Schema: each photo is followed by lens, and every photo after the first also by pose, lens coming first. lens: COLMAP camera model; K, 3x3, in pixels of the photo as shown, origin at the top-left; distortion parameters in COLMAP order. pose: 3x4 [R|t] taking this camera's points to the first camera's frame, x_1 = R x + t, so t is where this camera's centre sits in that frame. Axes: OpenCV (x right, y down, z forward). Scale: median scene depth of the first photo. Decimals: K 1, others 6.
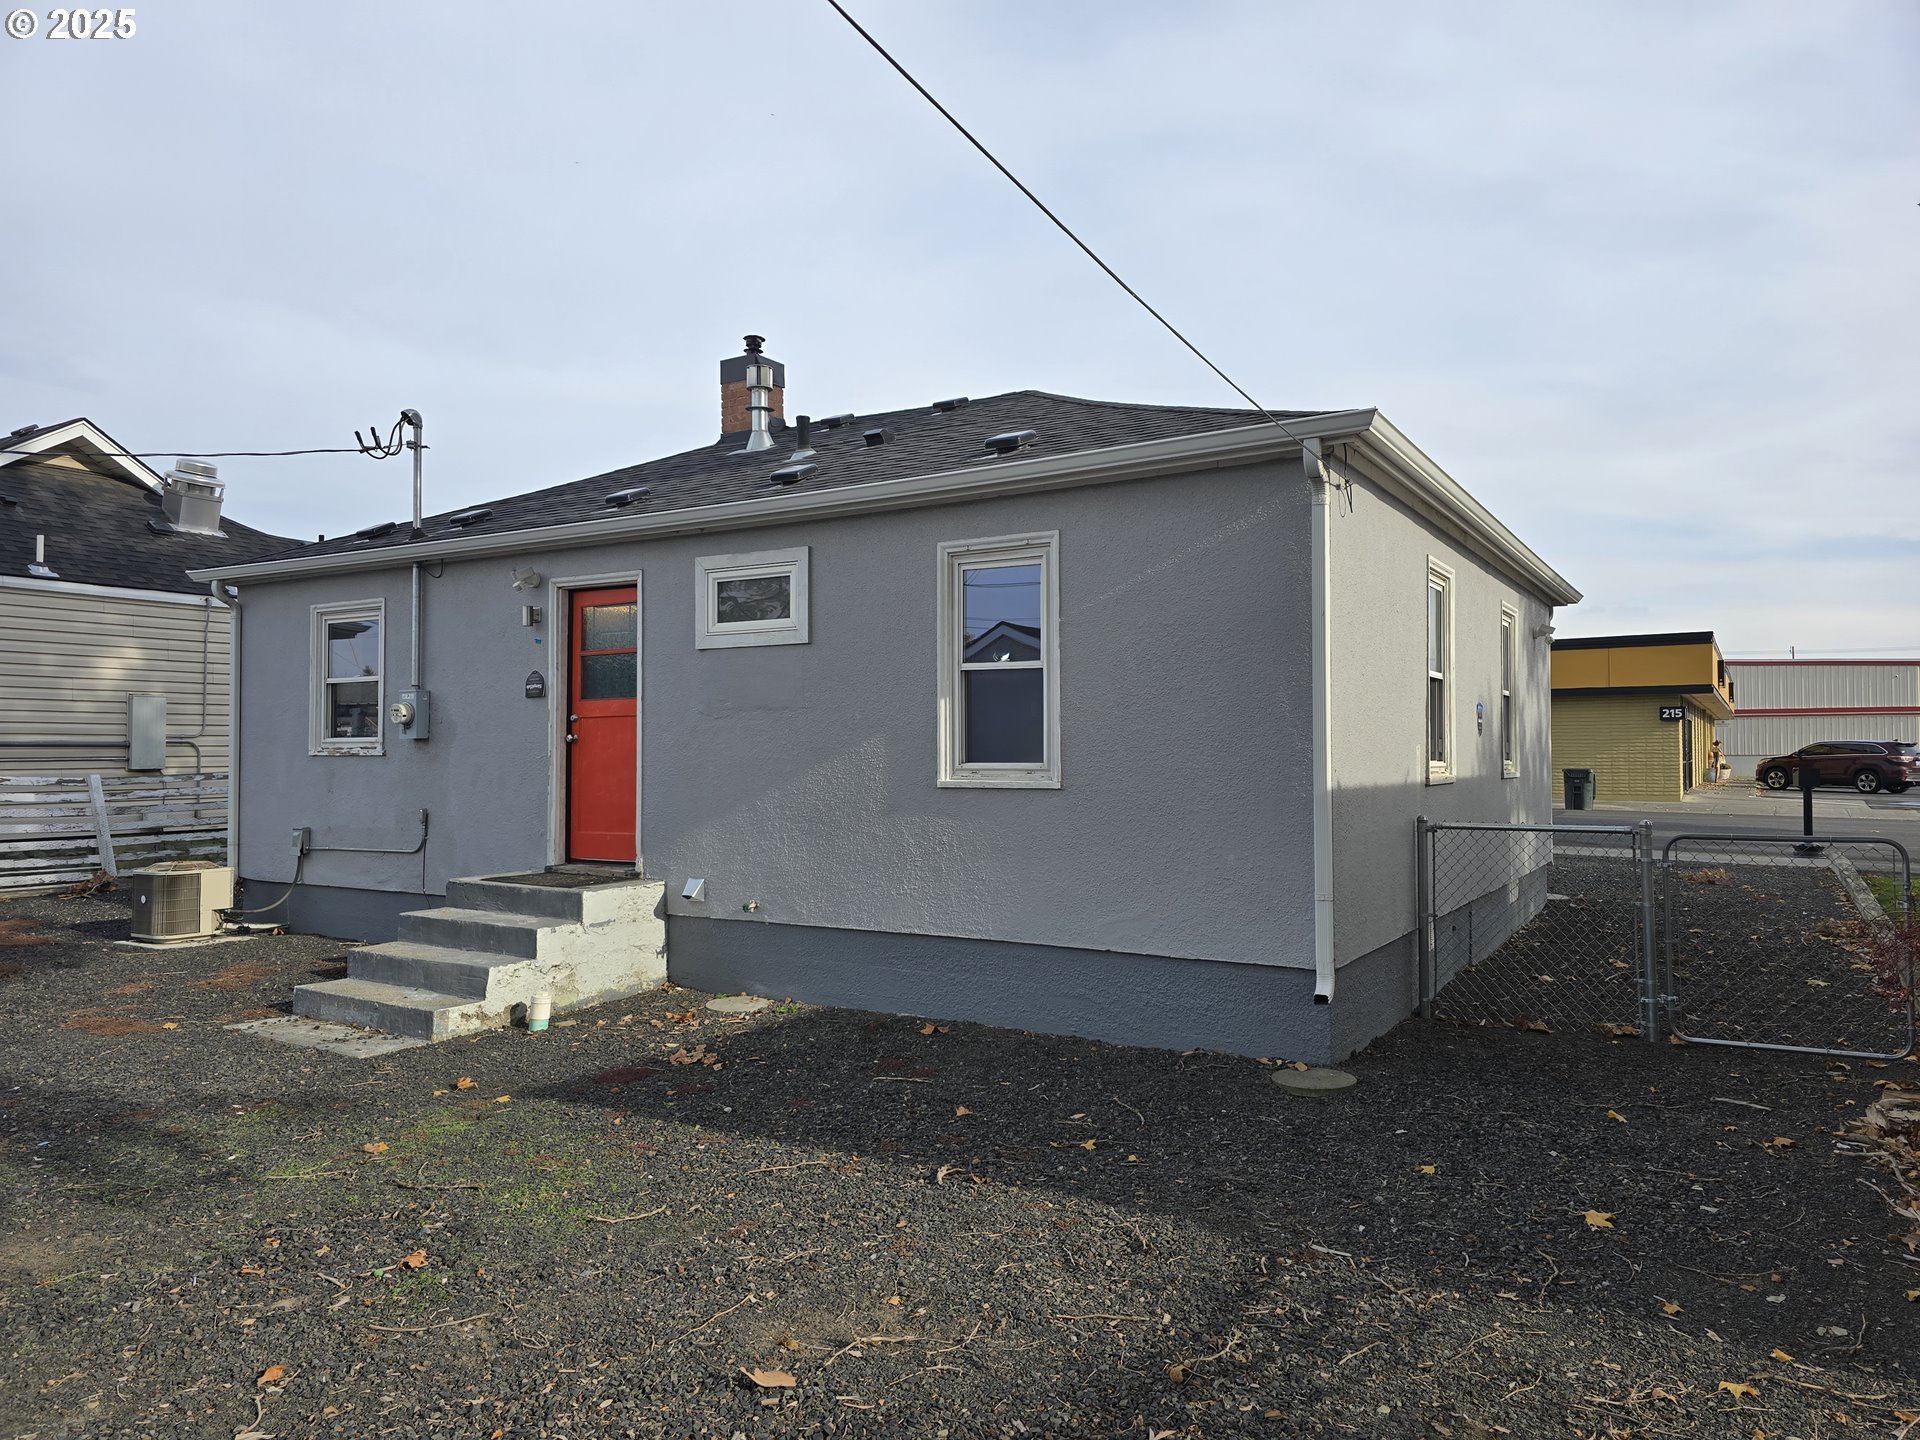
lens RADIAL K [[1319.4, 0, 991.0], [0, 1319.4, 729.7], [0, 0, 1]] dist [-0.000299, 0.000542]
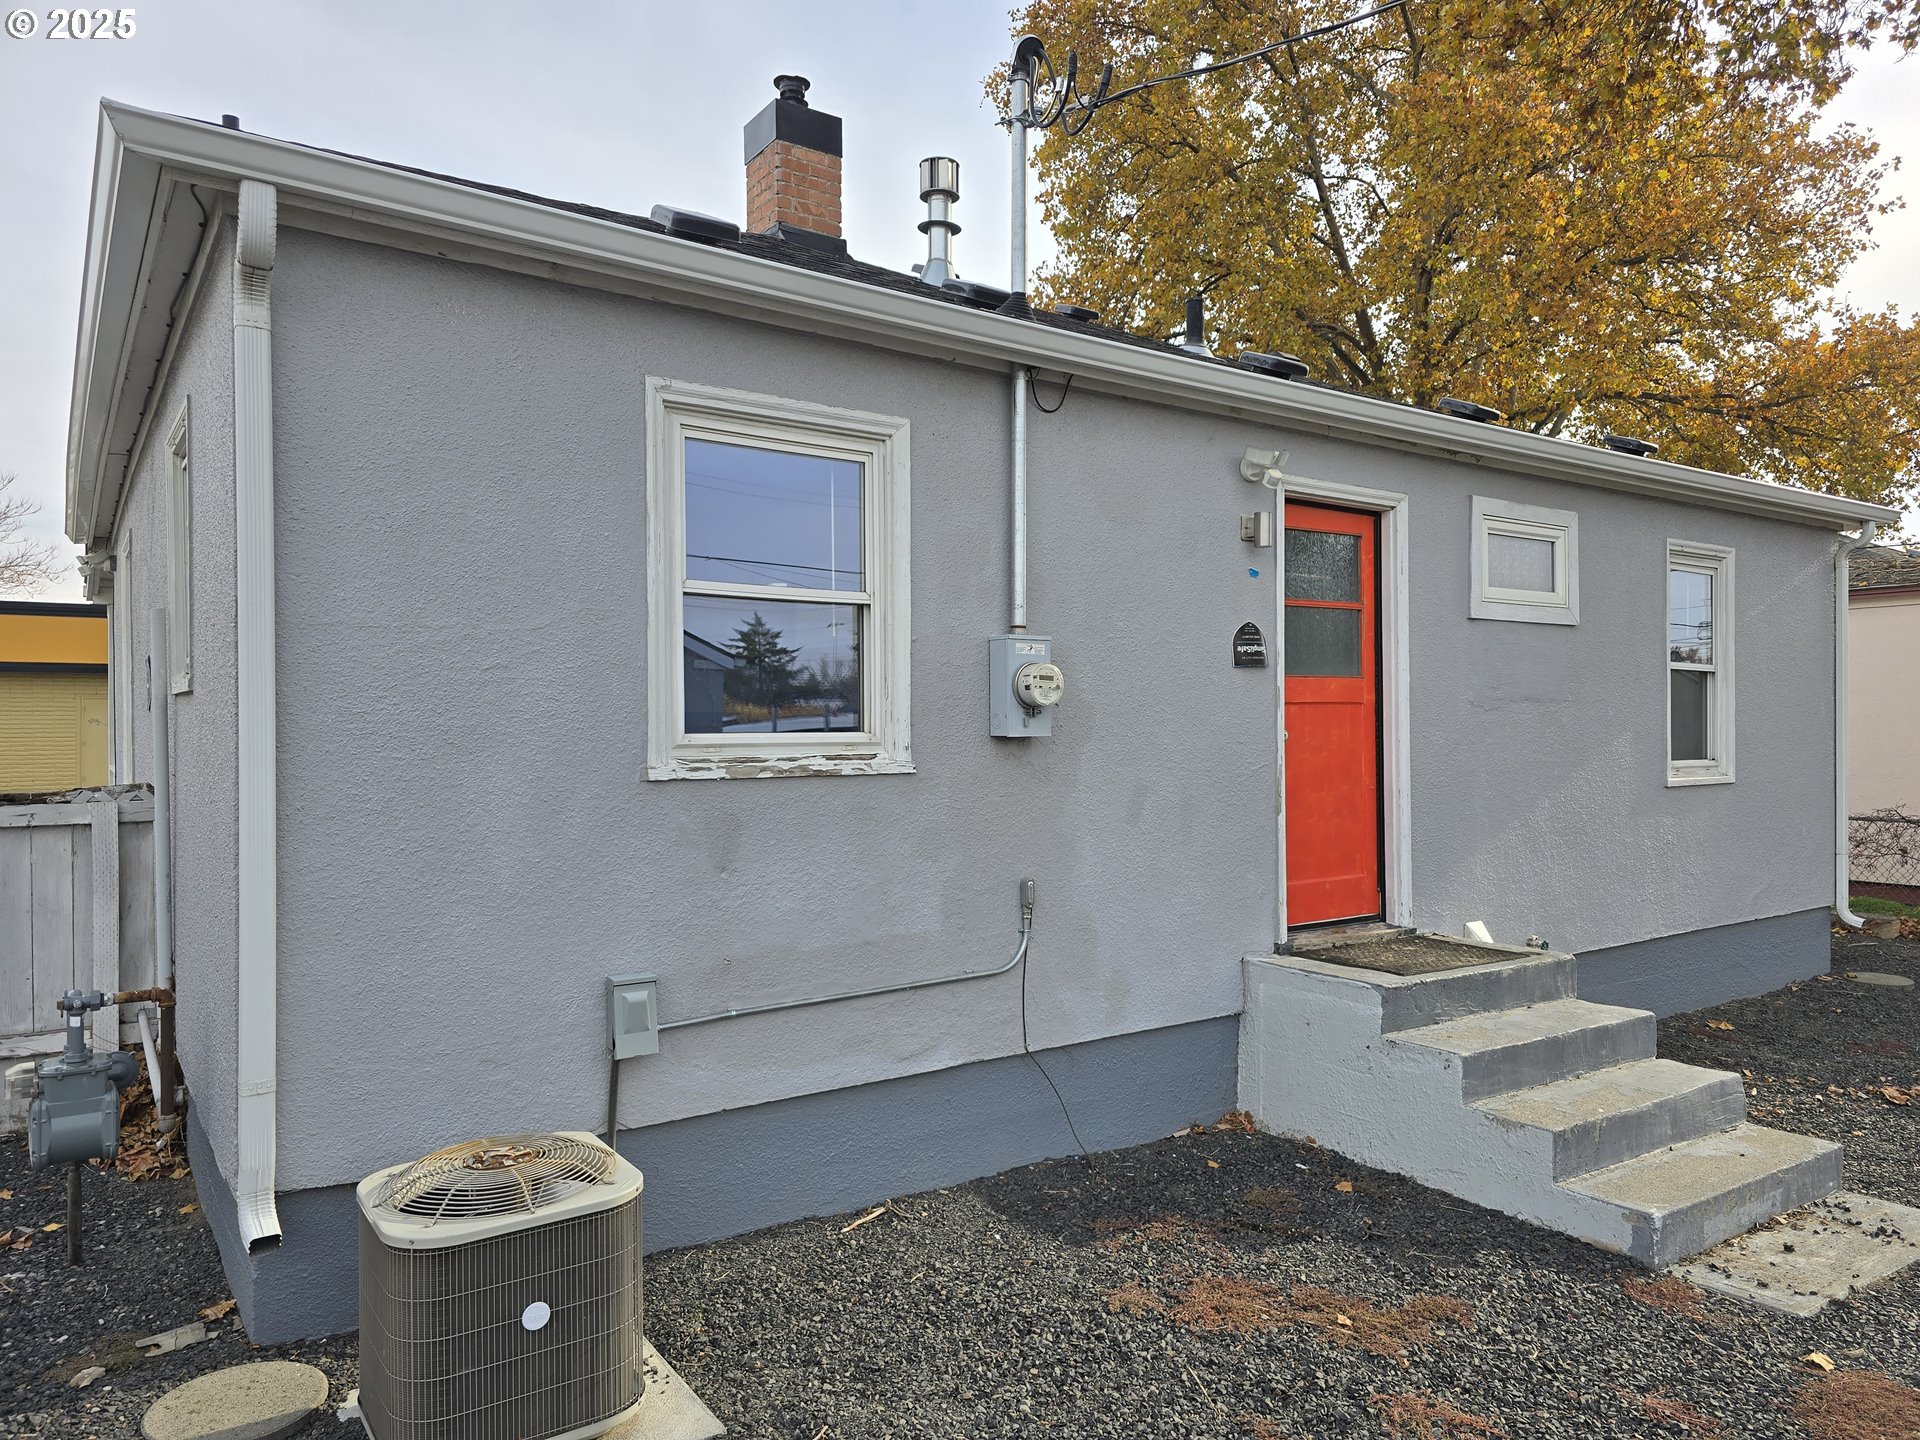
lens RADIAL K [[1289.7, 0, 960.0], [0, 1289.7, 720.0], [0, 0, 1]] dist [0.002698, 0.000629]
pose [[0.420523, -0.003302, 0.907276, -0.929043], [-0.026054, 0.999537, 0.015714, -0.006311], [-0.906908, -0.030246, 0.420242, 0.874441]]
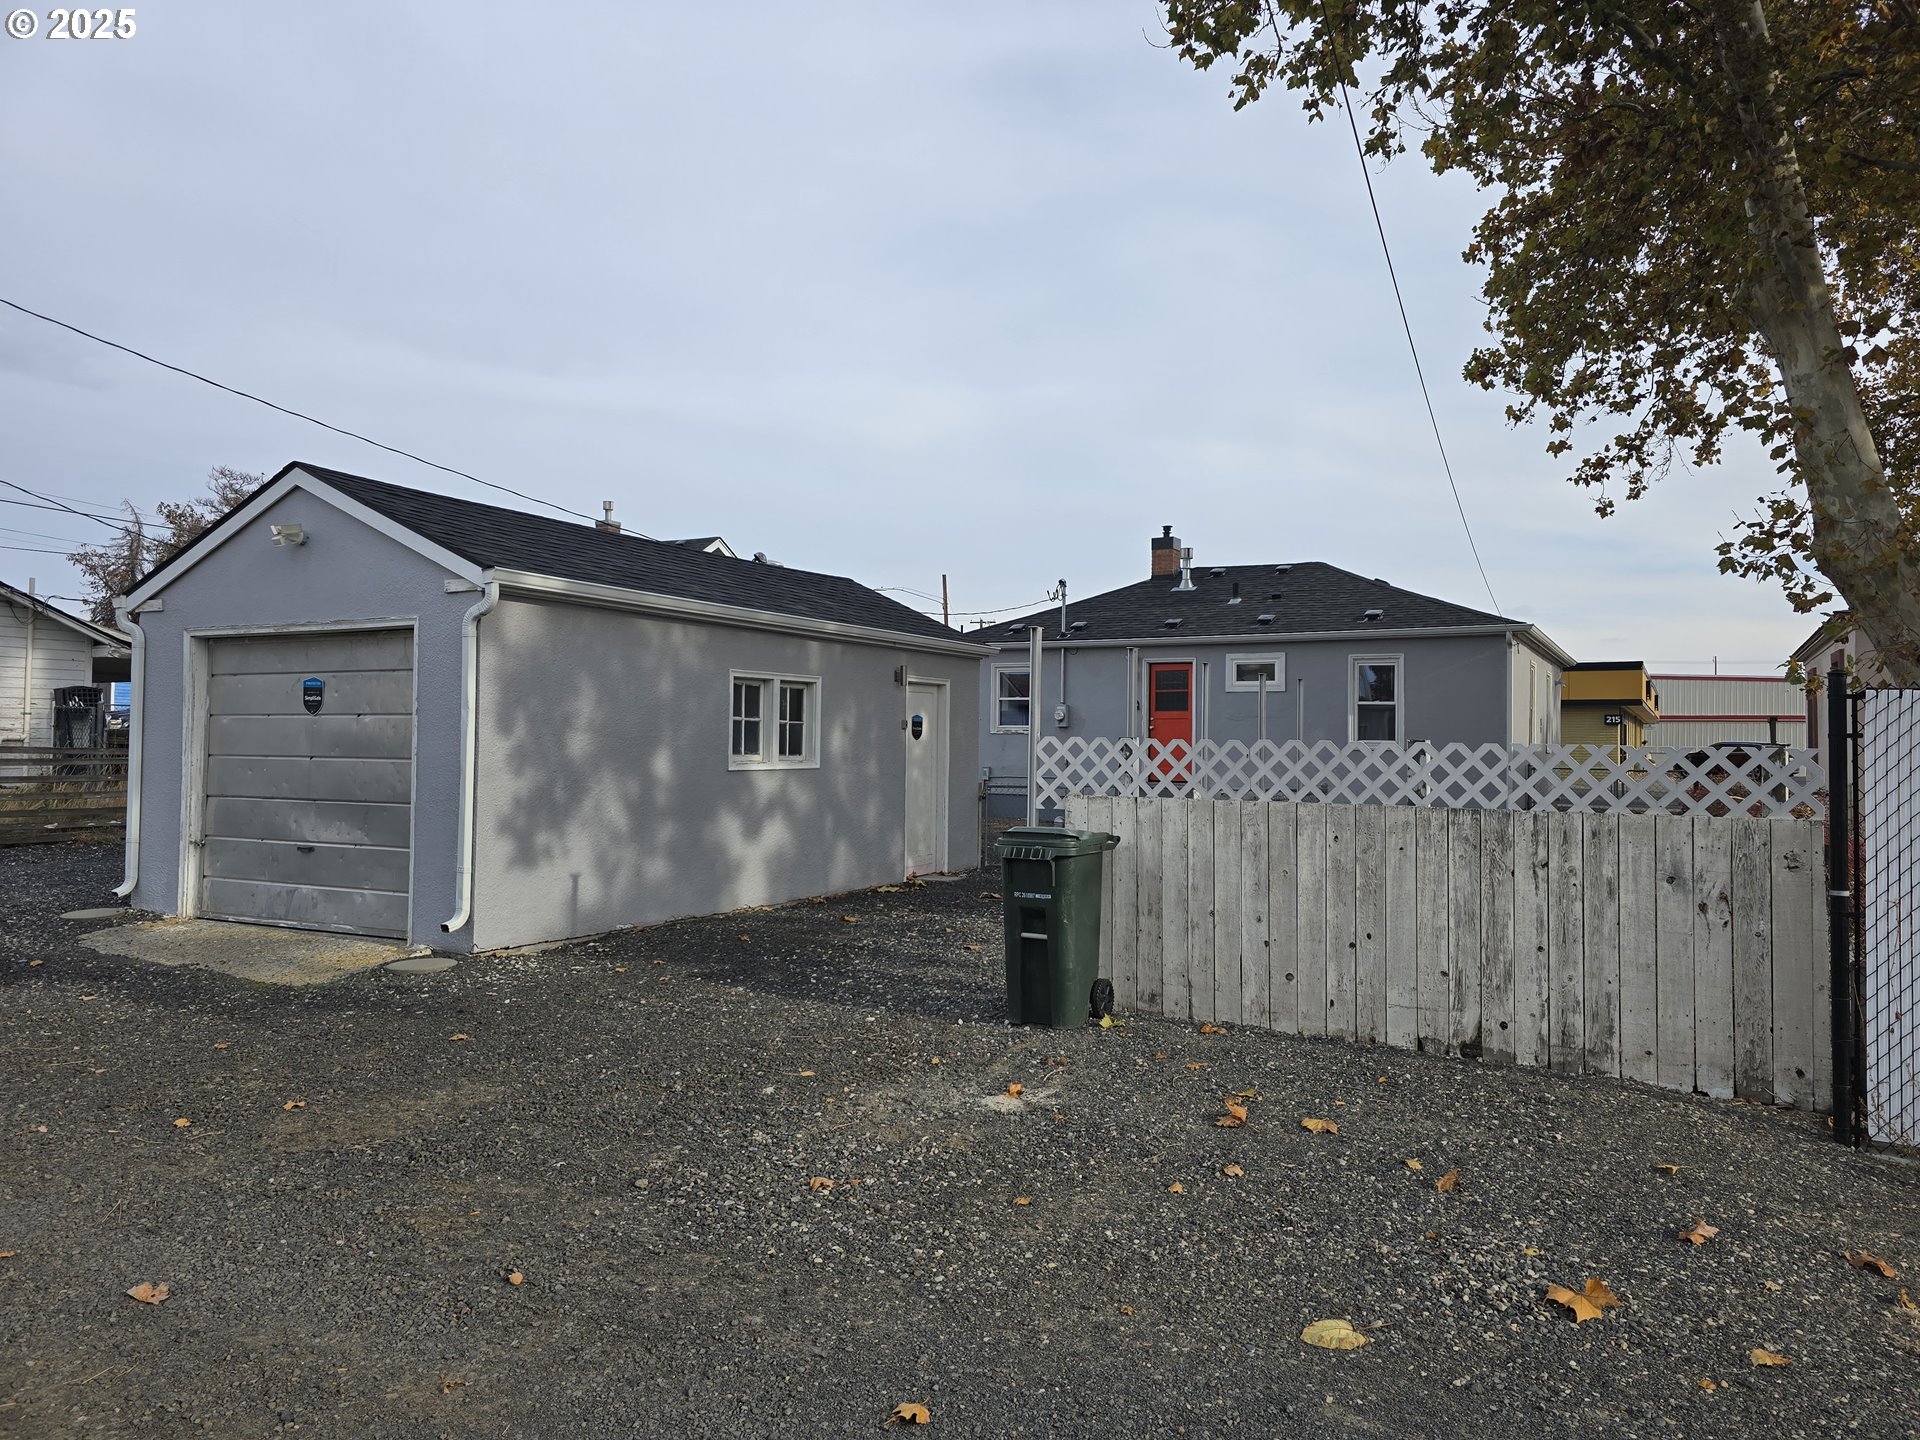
lens RADIAL K [[1289.7, 0, 960.0], [0, 1289.7, 720.0], [0, 0, 1]] dist [0.002698, 0.000629]
pose [[0.999768, 0.015417, 0.015011, -0.682175], [-0.015409, 0.999881, -0.000658, -0.000143], [-0.015019, 0.000426, 0.999887, -1.240603]]
